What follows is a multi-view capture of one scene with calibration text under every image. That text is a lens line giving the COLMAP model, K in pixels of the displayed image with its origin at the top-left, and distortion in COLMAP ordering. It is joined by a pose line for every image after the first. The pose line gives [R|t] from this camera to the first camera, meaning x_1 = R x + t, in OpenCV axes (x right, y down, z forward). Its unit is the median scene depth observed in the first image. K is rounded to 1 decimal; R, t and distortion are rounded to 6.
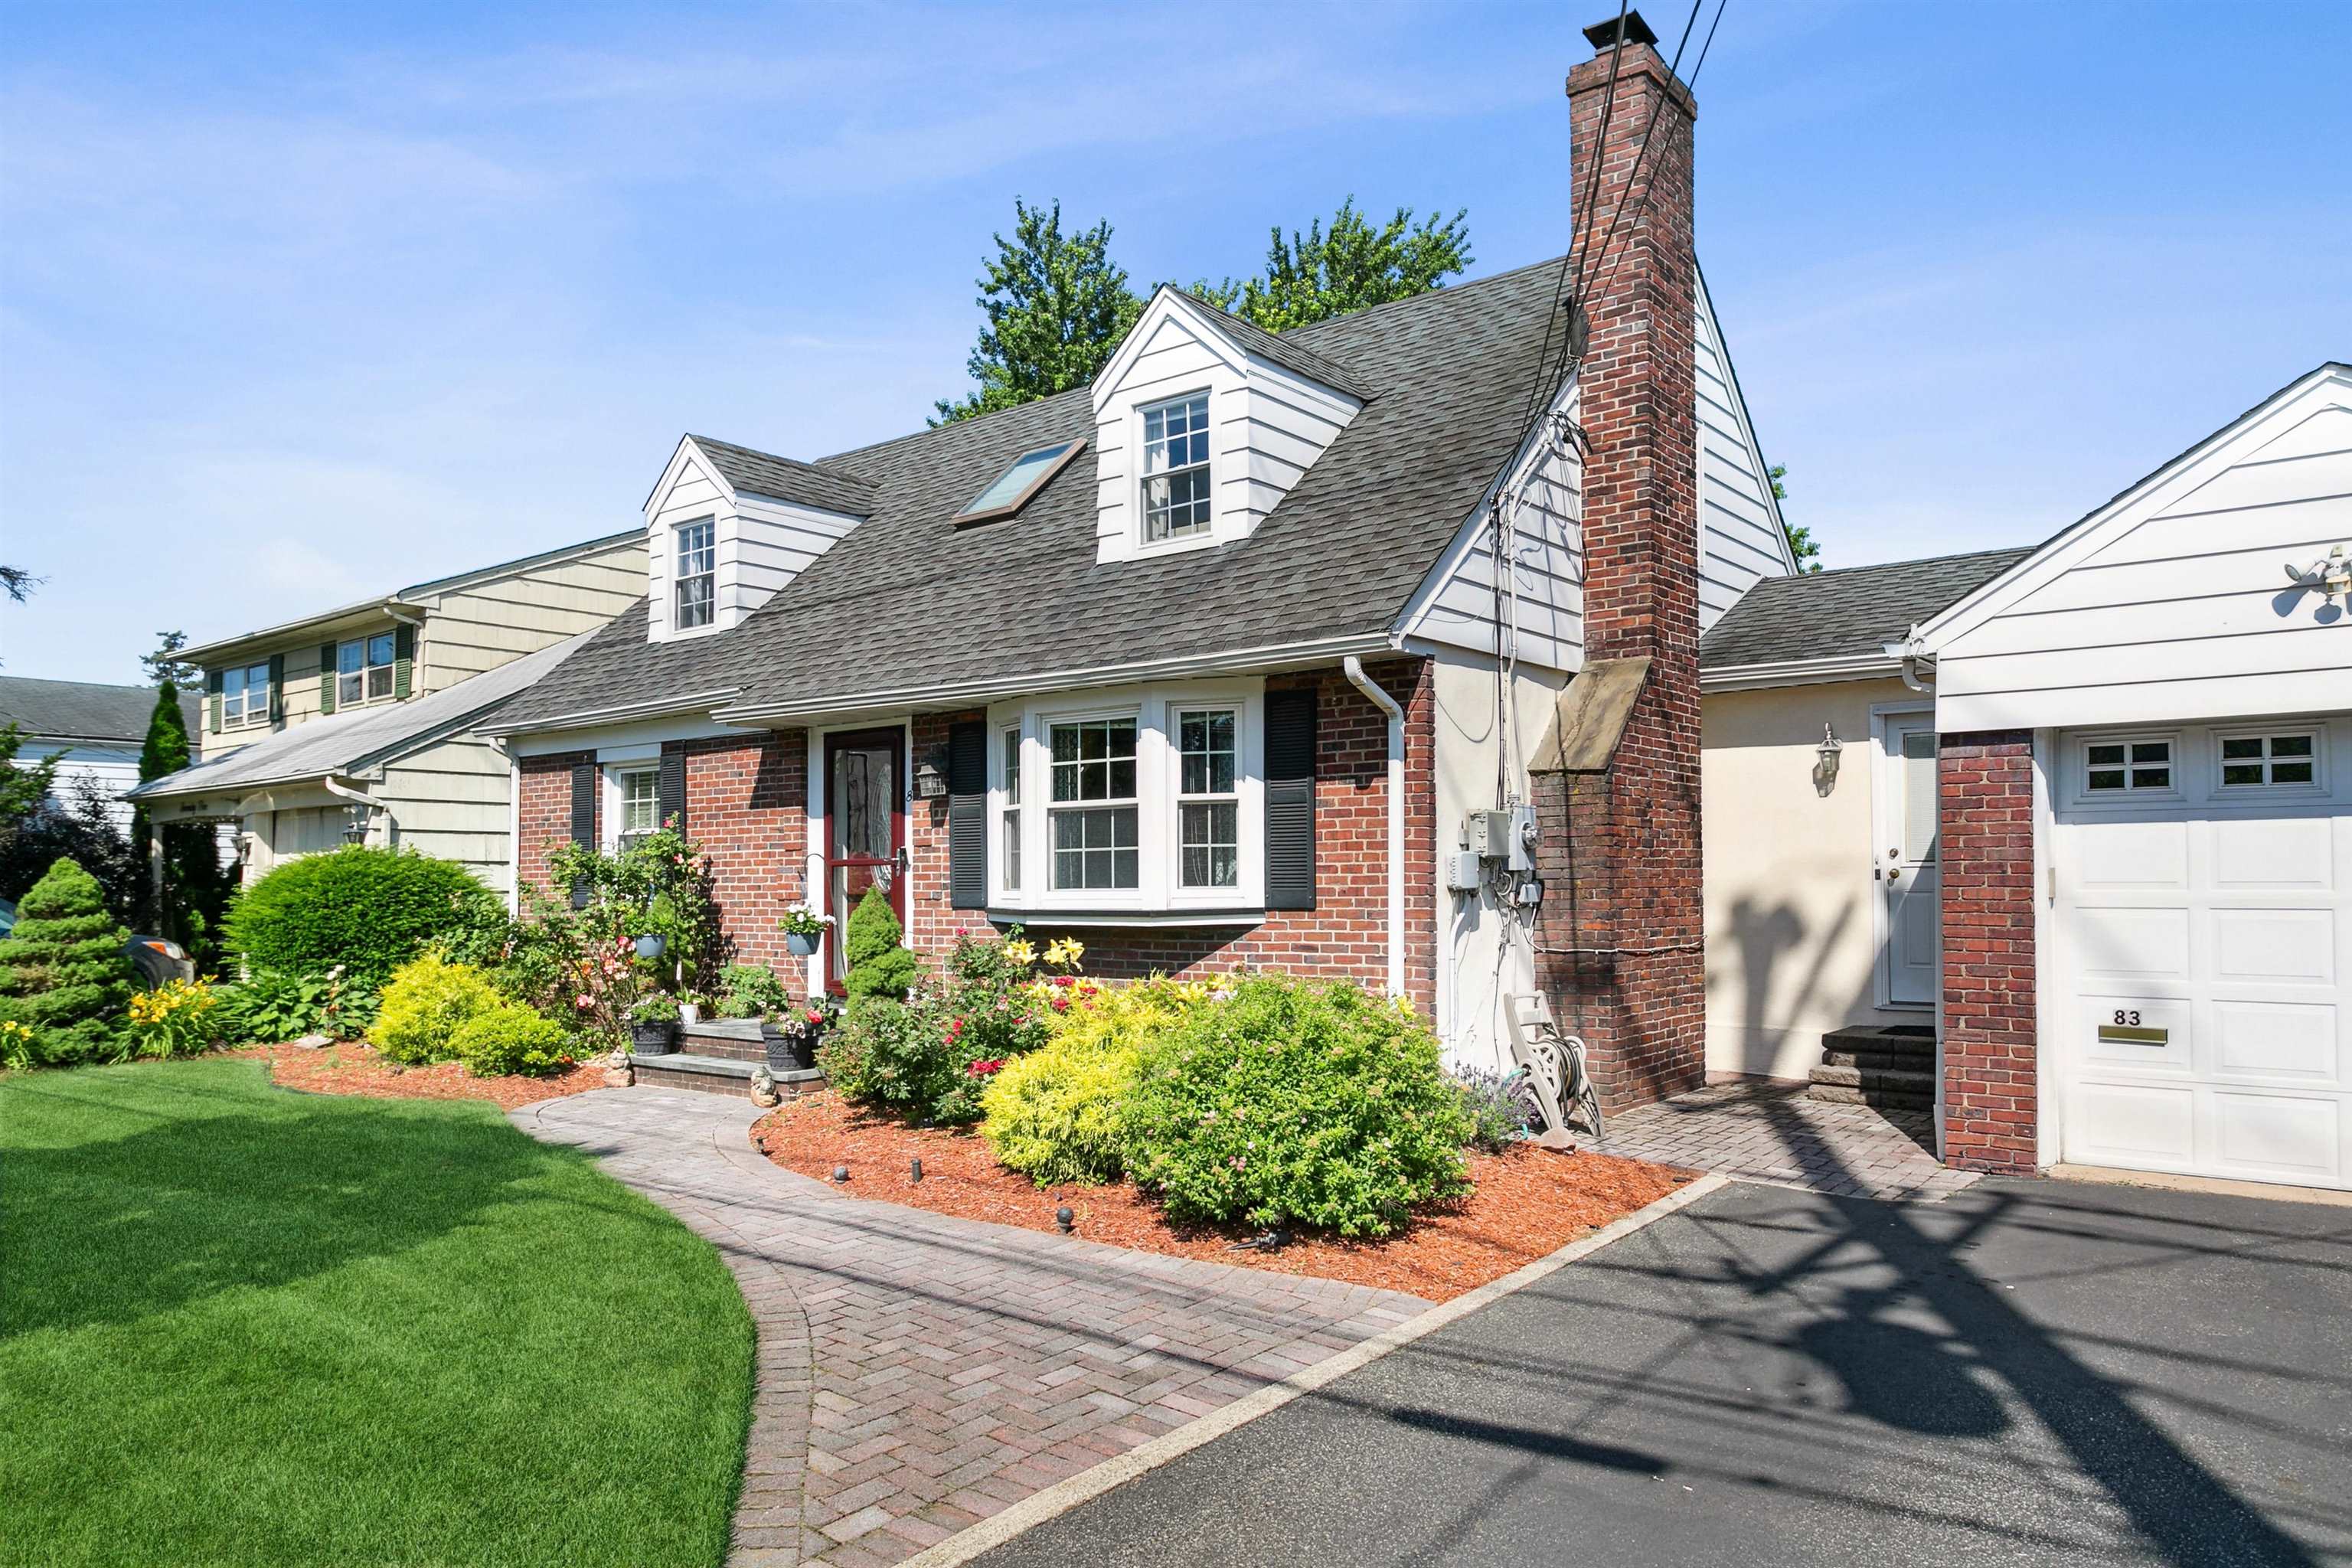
lens RADIAL K [[1621.4, 0, 1155.3], [0, 1621.4, 832.6], [0, 0, 1]] dist [-0.002175, 0.002159]
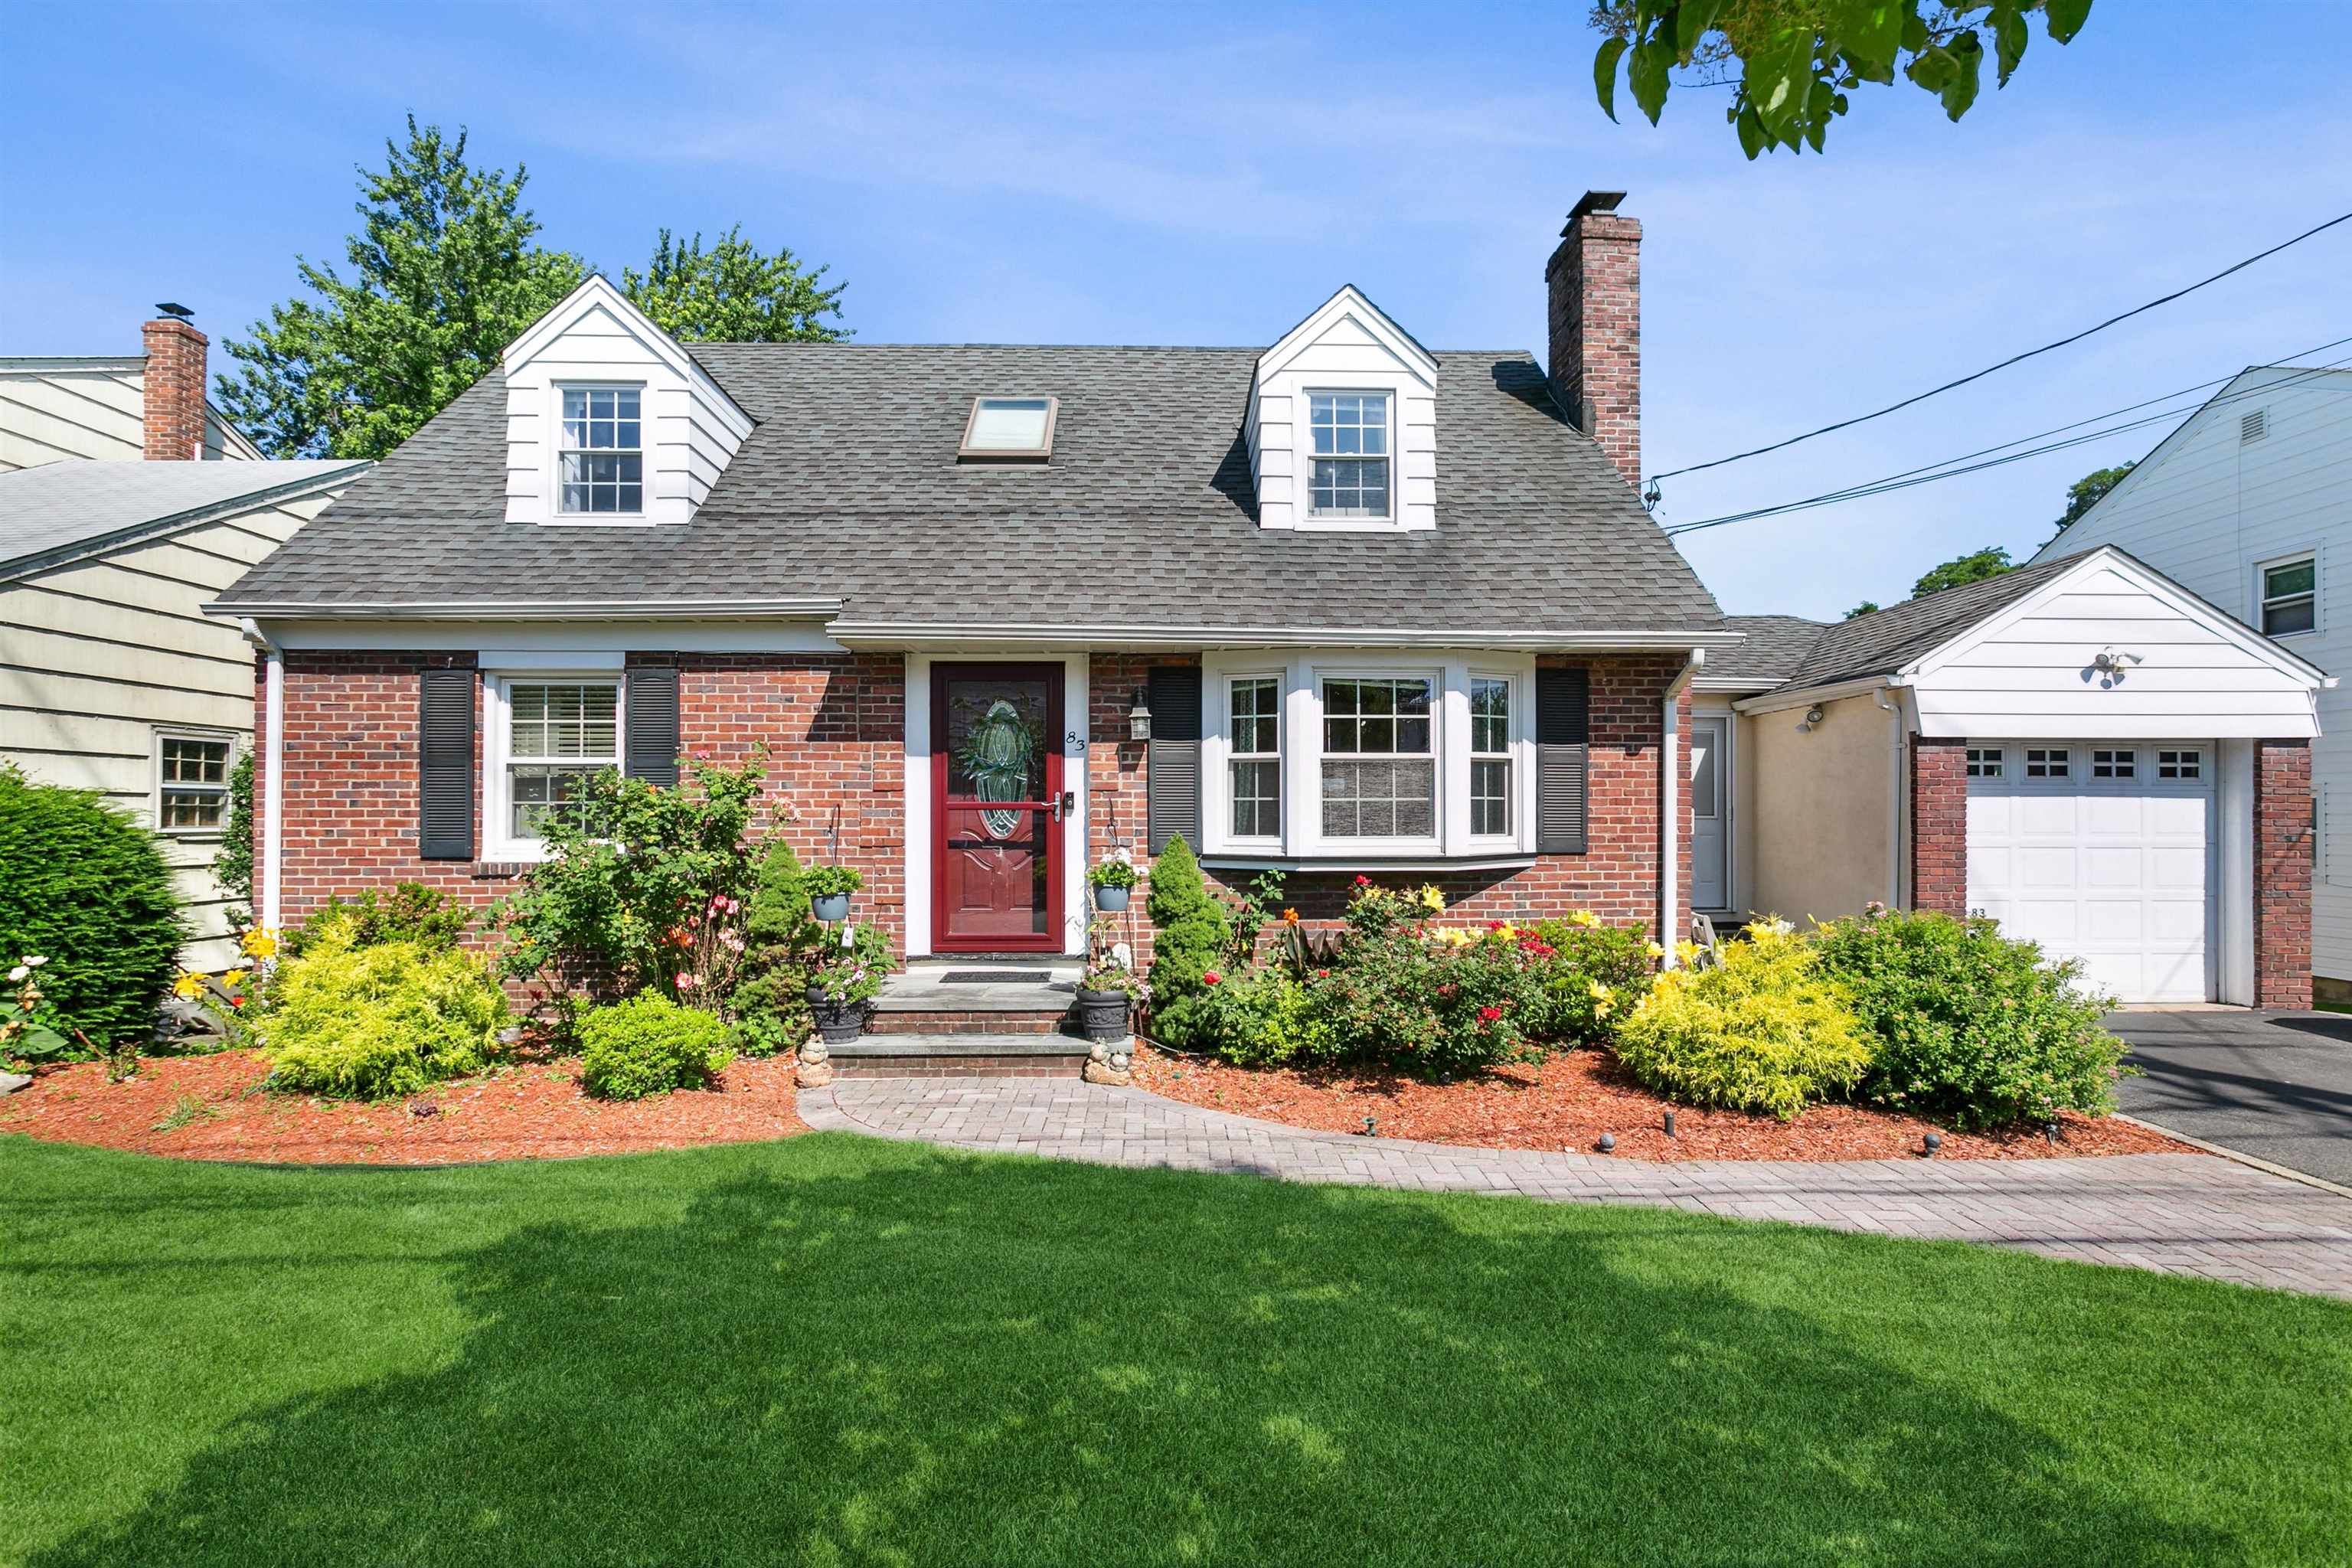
lens RADIAL K [[1185.4, 0, 1182.0], [0, 1185.4, 800.8], [0, 0, 1]] dist [-0.009154, 0.003455]
pose [[0.746010, 0.015207, 0.665761, -0.668082], [-0.026622, 0.999621, 0.006999, 0.009480], [-0.665402, -0.022945, 0.746132, 0.515361]]
